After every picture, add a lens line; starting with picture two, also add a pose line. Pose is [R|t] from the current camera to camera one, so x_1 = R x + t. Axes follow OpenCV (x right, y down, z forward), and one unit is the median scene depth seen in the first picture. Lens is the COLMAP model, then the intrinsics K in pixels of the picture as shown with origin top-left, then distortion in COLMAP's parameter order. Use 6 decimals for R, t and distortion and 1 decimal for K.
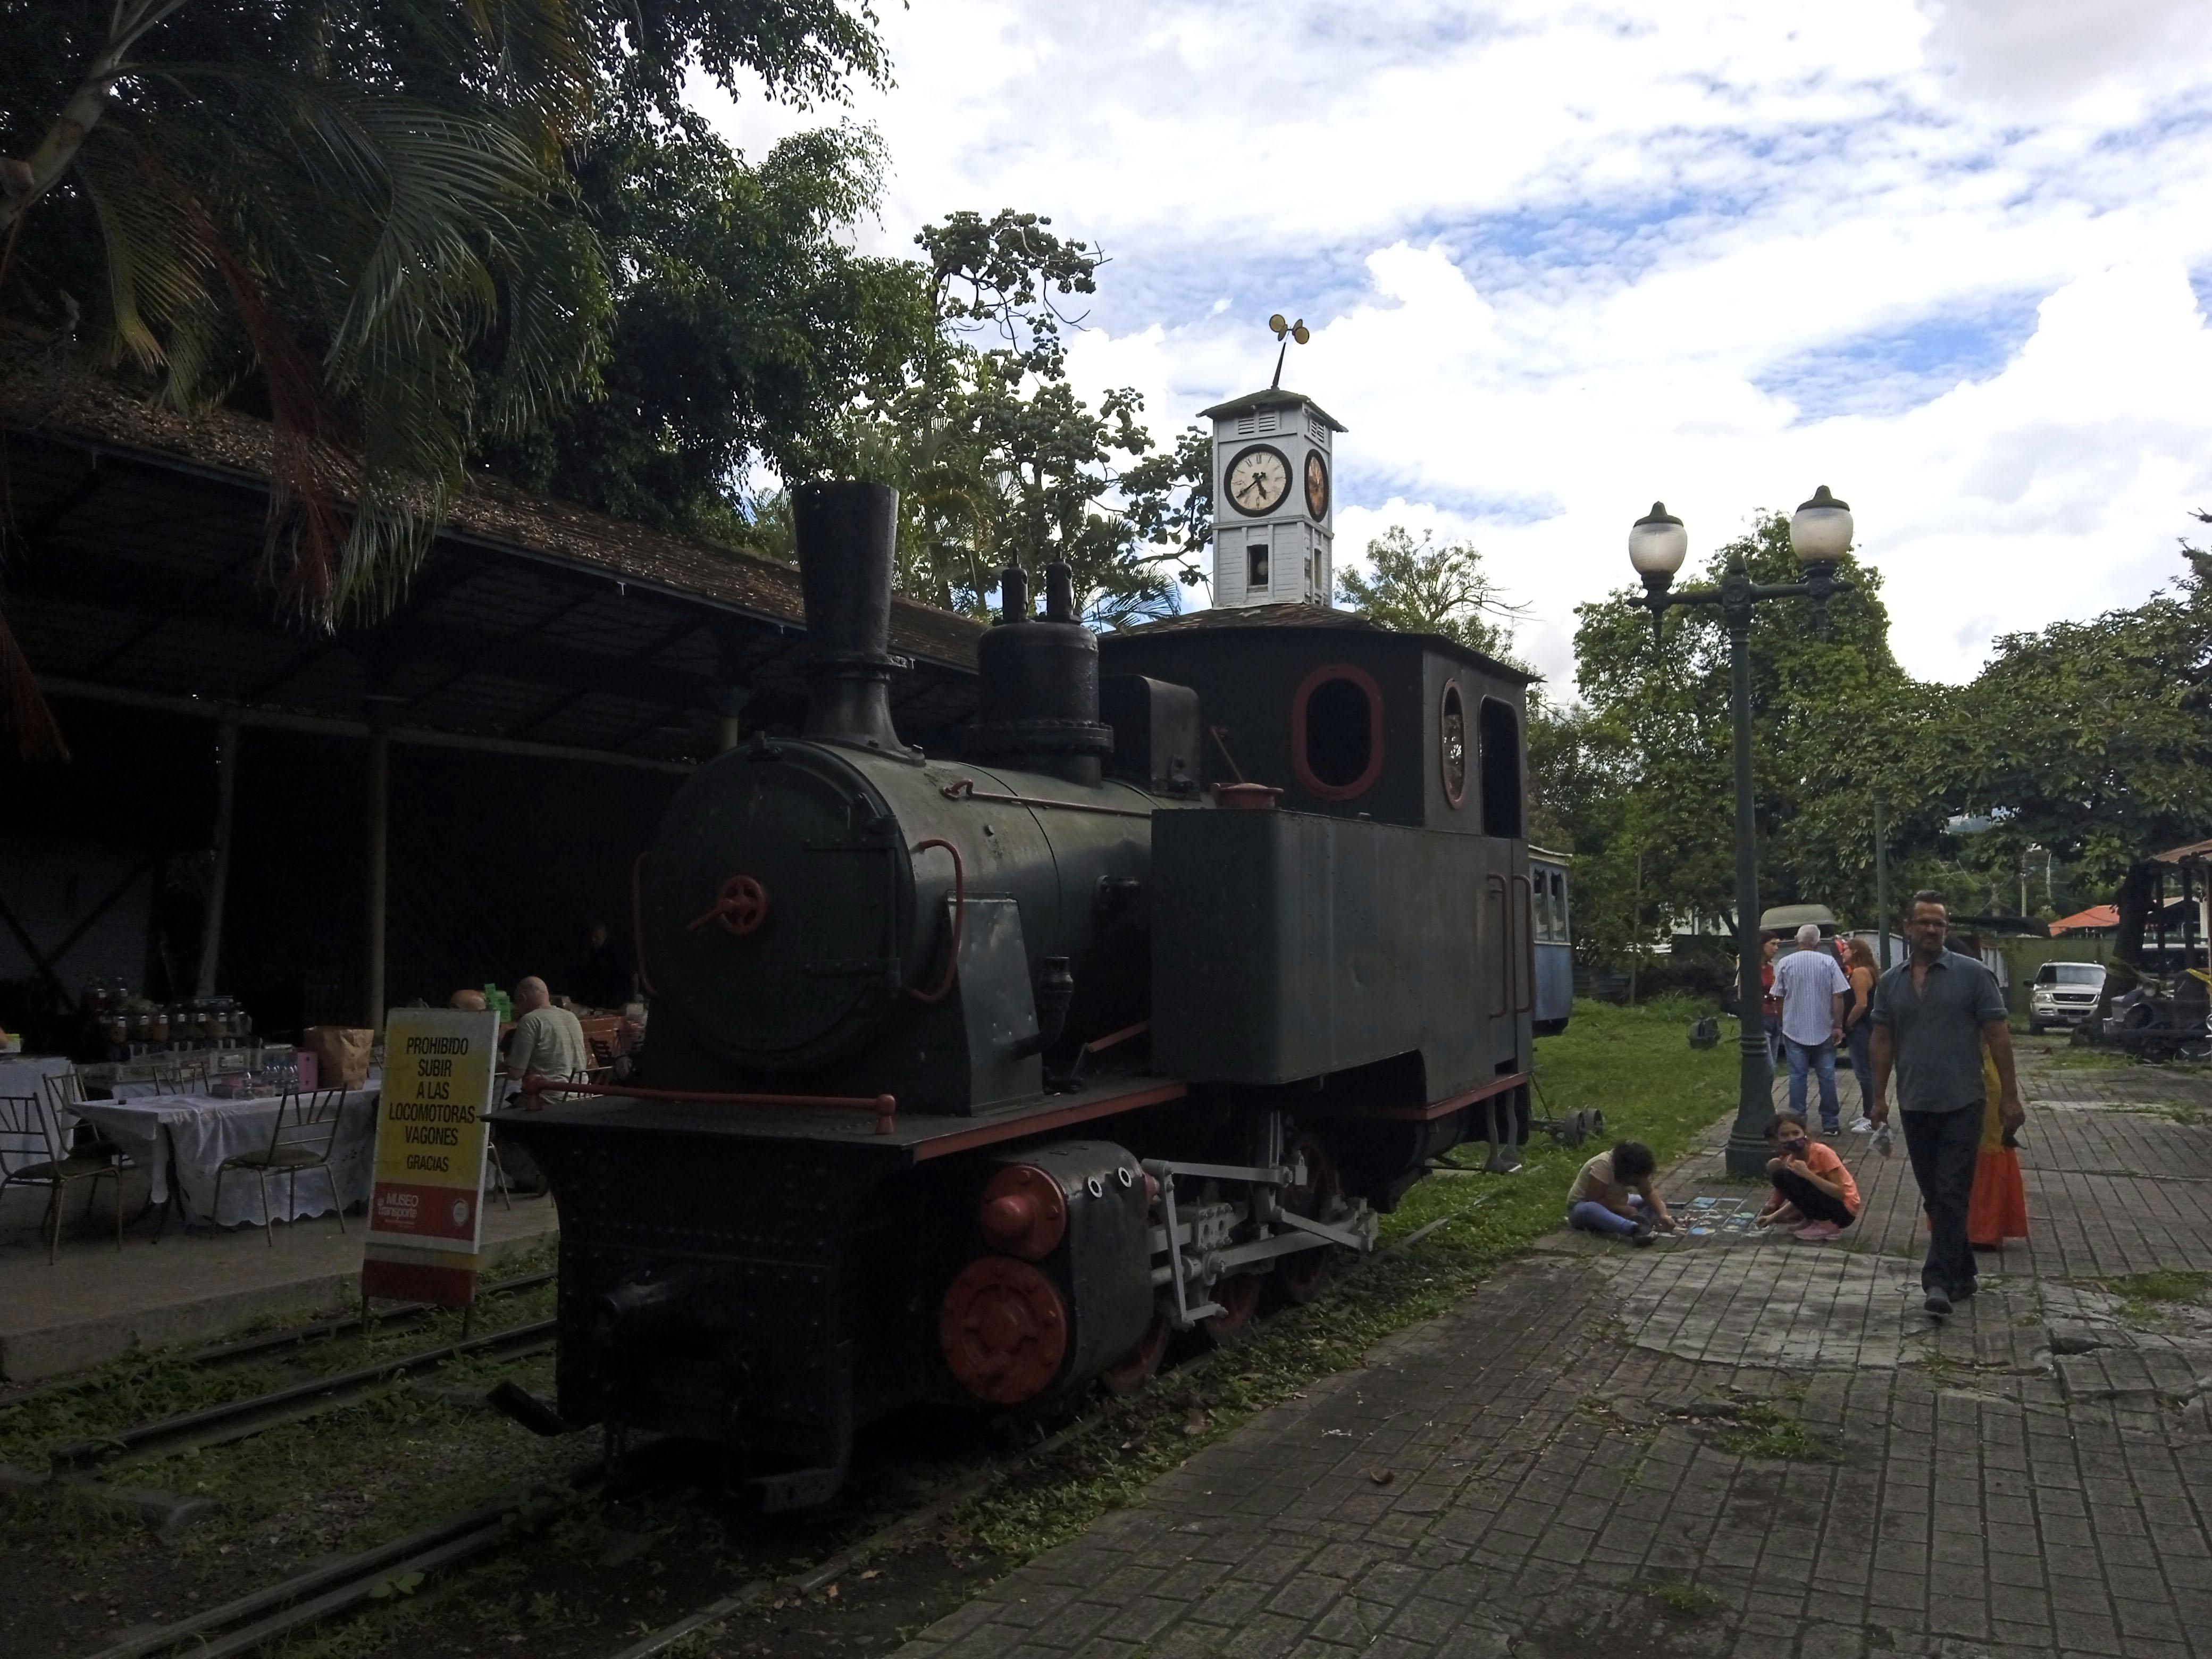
lens RADIAL K [[1834.0, 0, 1100.1], [0, 1834.0, 811.7], [0, 0, 1]] dist [0.104376, -0.185777]
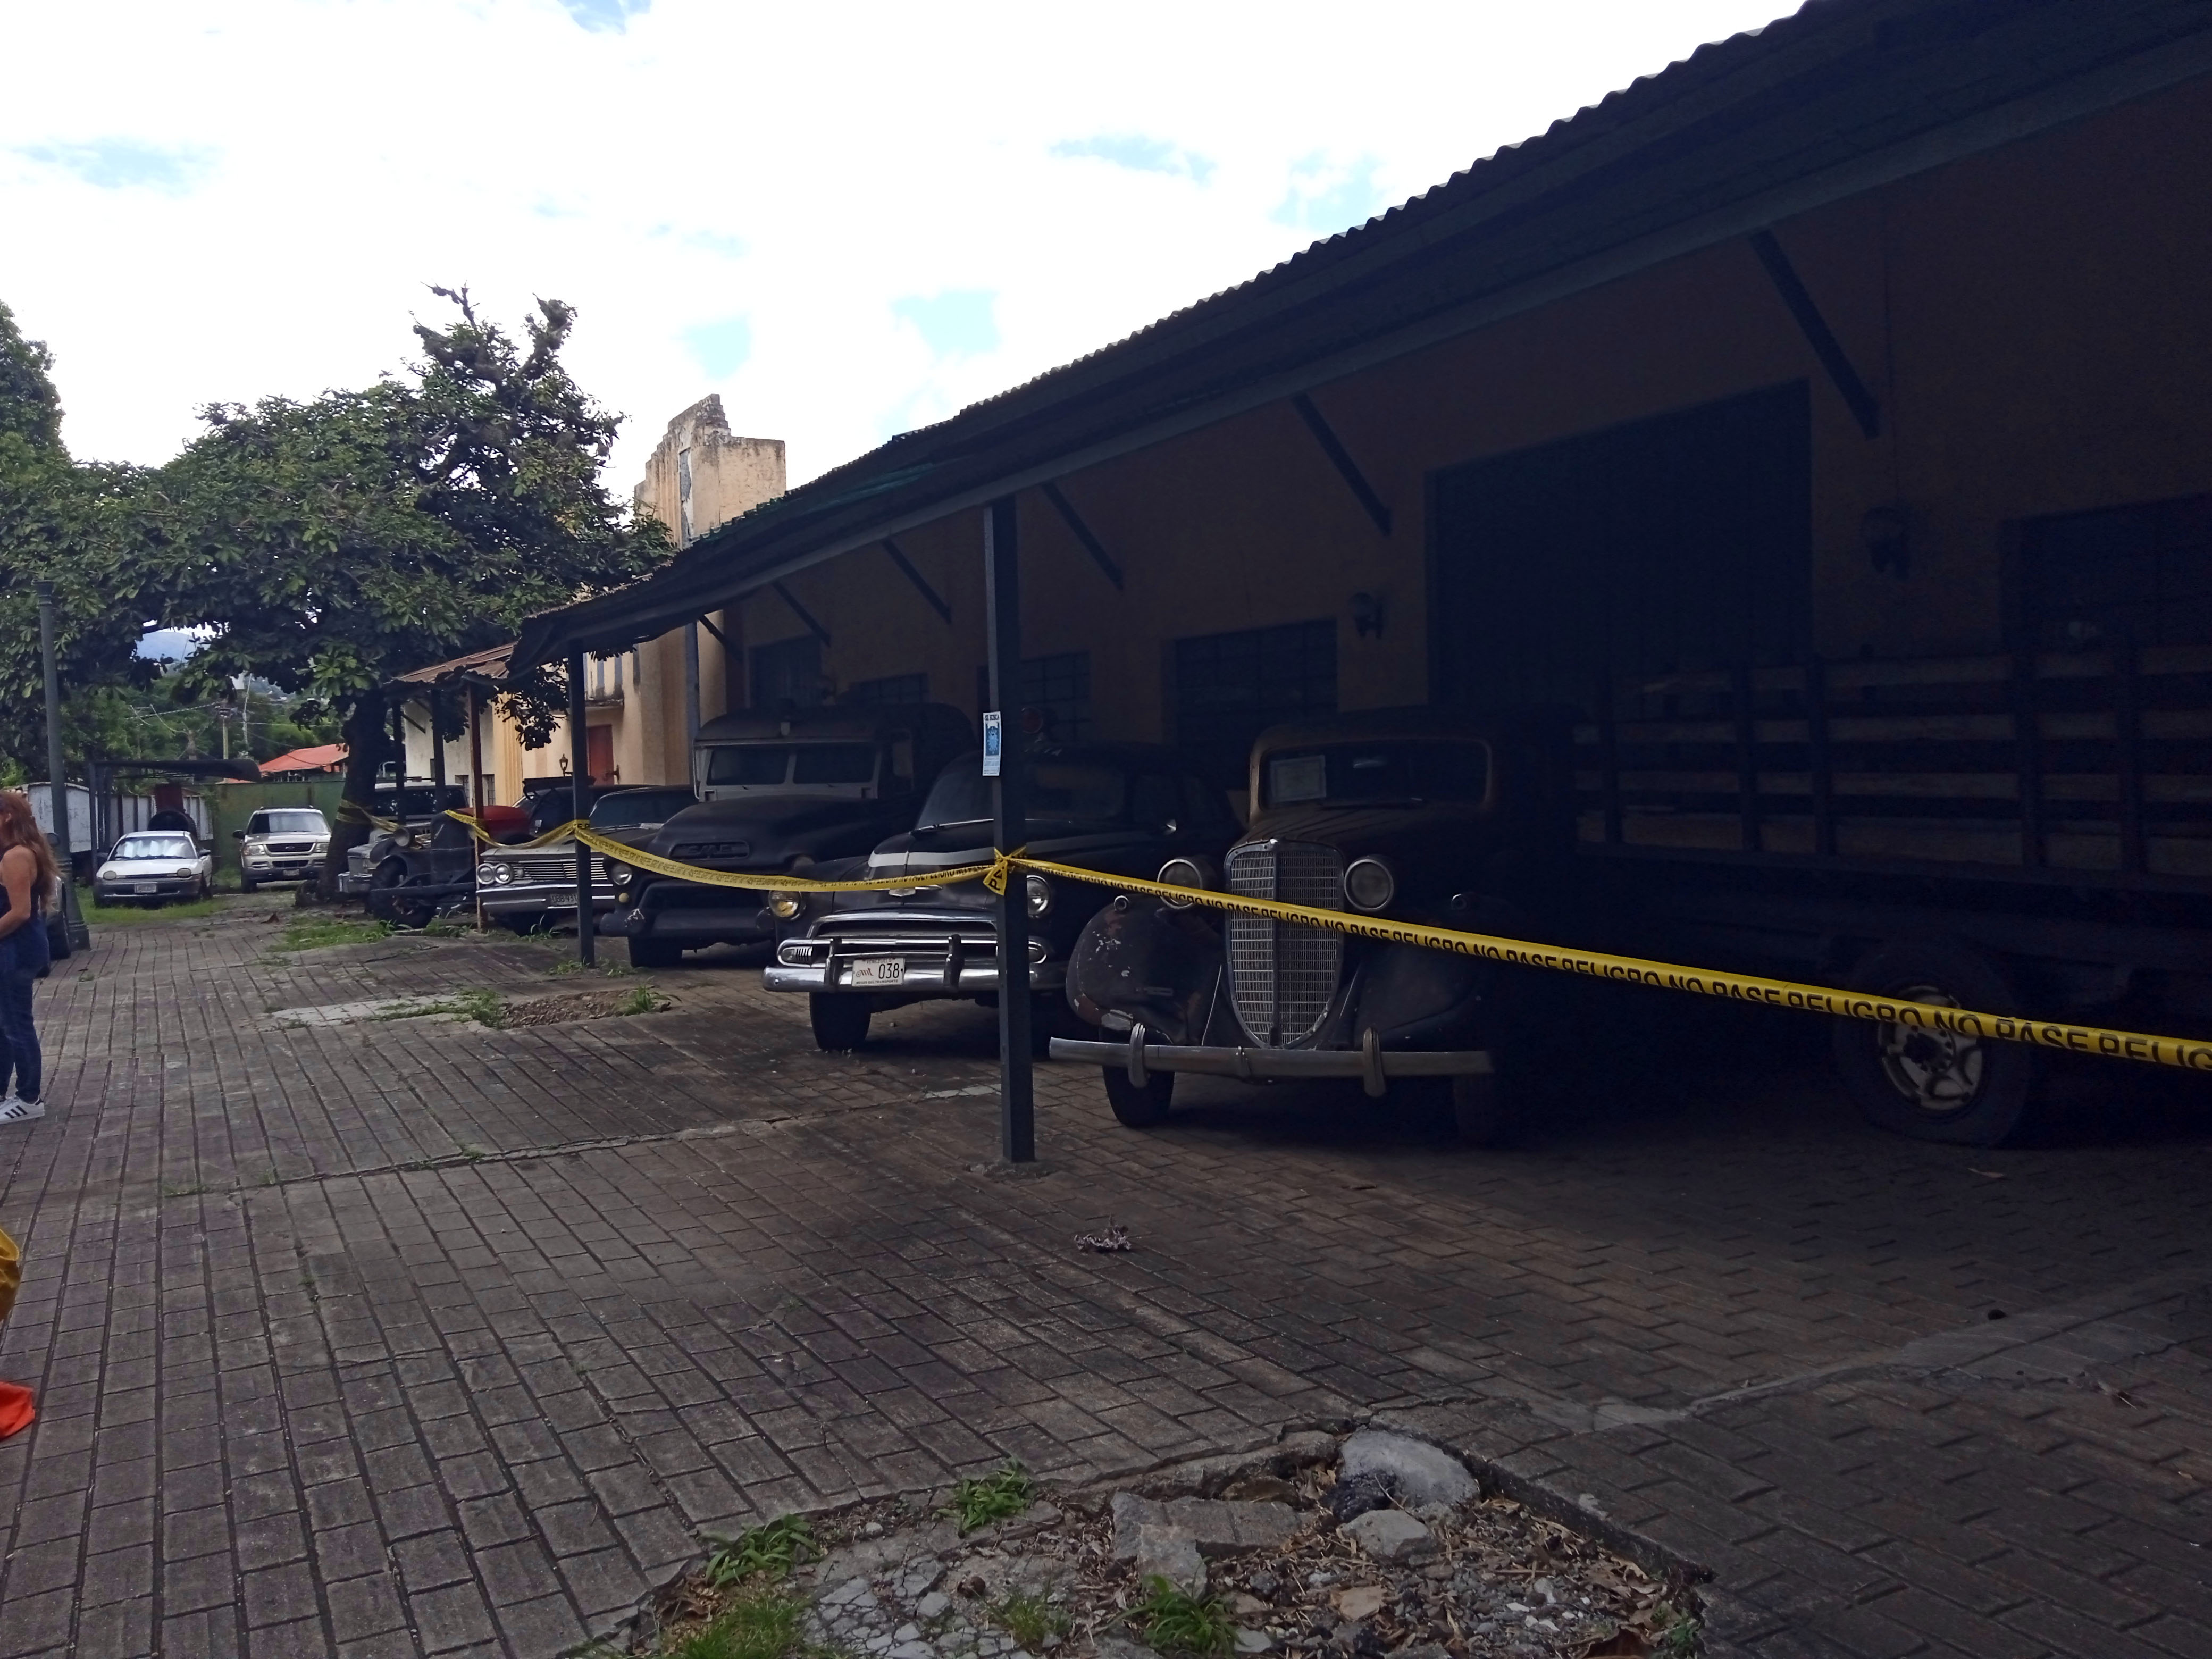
lens RADIAL K [[1834.0, 0, 1100.1], [0, 1834.0, 811.7], [0, 0, 1]] dist [0.104376, -0.185777]
pose [[0.619129, -0.051061, 0.783628, 0.093903], [-0.012912, 0.997087, 0.075171, 0.015158], [-0.785183, -0.056658, 0.616666, 0.208114]]
